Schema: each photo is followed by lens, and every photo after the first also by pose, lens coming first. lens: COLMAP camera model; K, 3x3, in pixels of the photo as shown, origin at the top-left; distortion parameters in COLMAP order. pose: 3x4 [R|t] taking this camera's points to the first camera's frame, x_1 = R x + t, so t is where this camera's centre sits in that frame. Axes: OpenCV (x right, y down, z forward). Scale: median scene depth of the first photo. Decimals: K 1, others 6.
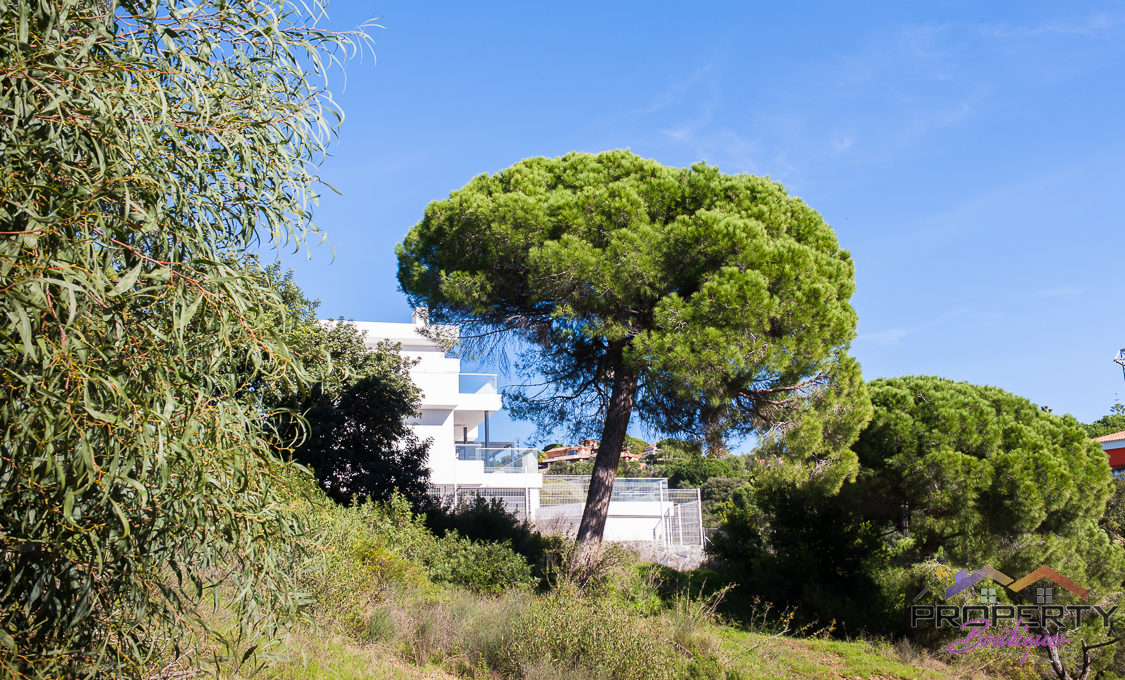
lens RADIAL K [[1095.6, 0, 570.9], [0, 1095.6, 348.2], [0, 0, 1]] dist [0.023618, 0.000000]
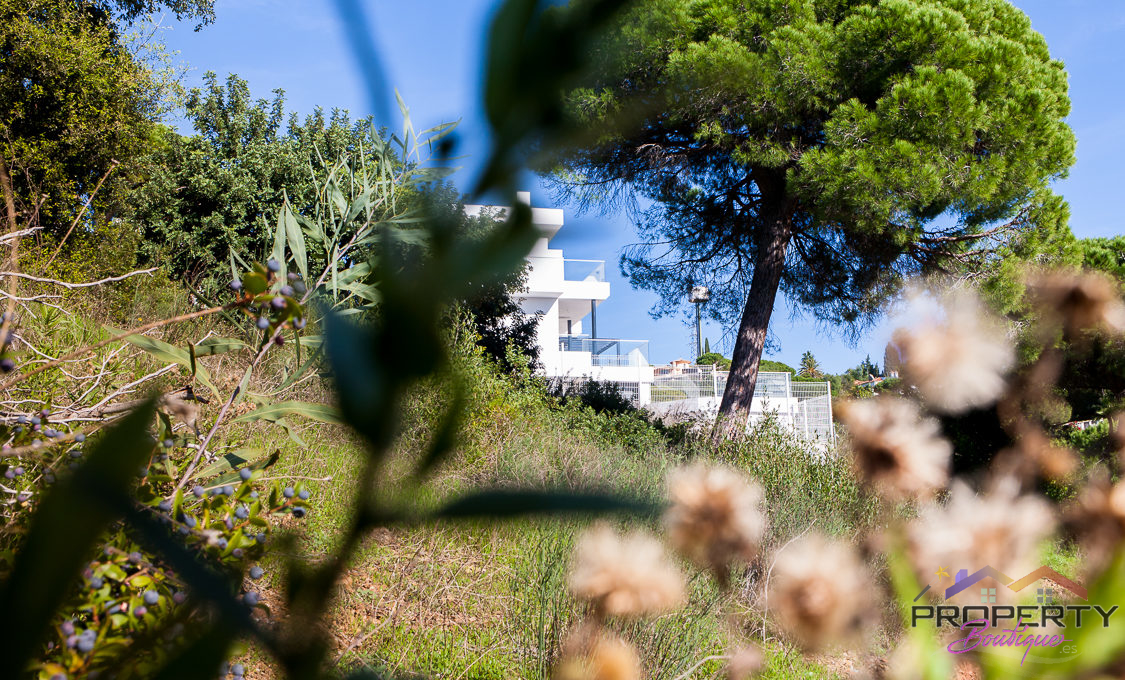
lens RADIAL K [[1095.6, 0, 569.2], [0, 1095.6, 347.8], [0, 0, 1]] dist [0.023618, 0.000000]
pose [[0.997176, 0.004768, -0.074953, -0.047689], [0.000376, 0.997653, 0.068467, 0.069015], [0.075103, -0.068302, 0.994834, 0.158346]]
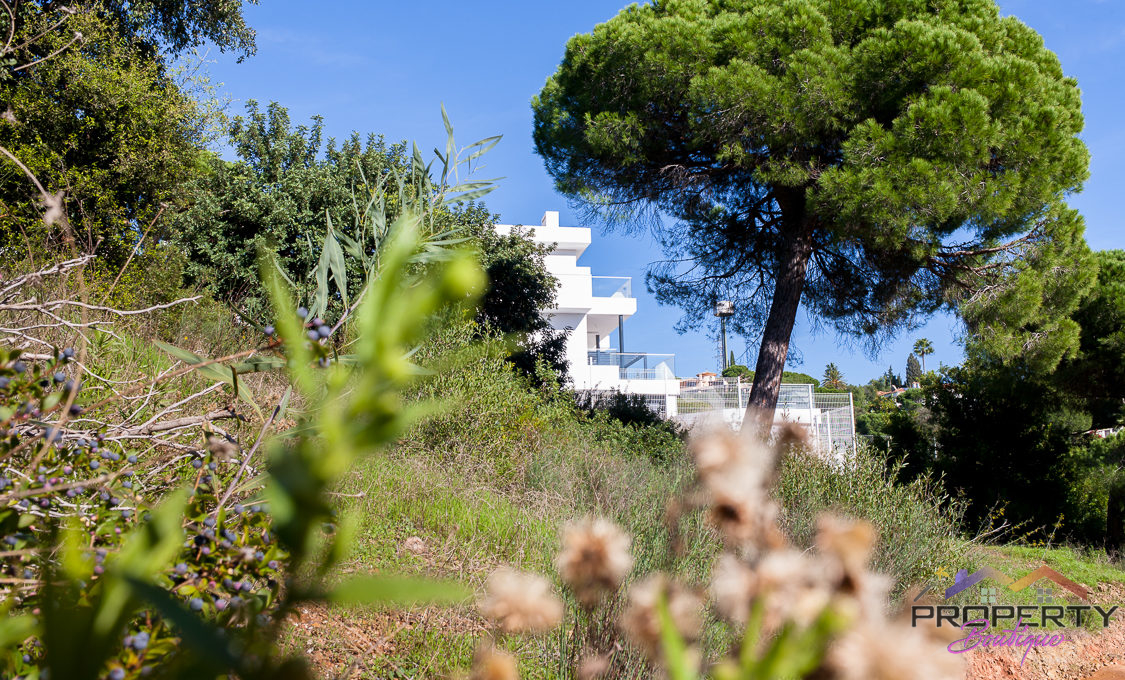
lens RADIAL K [[1095.6, 0, 582.0], [0, 1095.6, 340.9], [0, 0, 1]] dist [0.023618, 0.000000]
pose [[0.994755, -0.004659, -0.102180, -0.034849], [0.010532, 0.998318, 0.057004, 0.060932], [0.101742, -0.057781, 0.993131, 0.133154]]
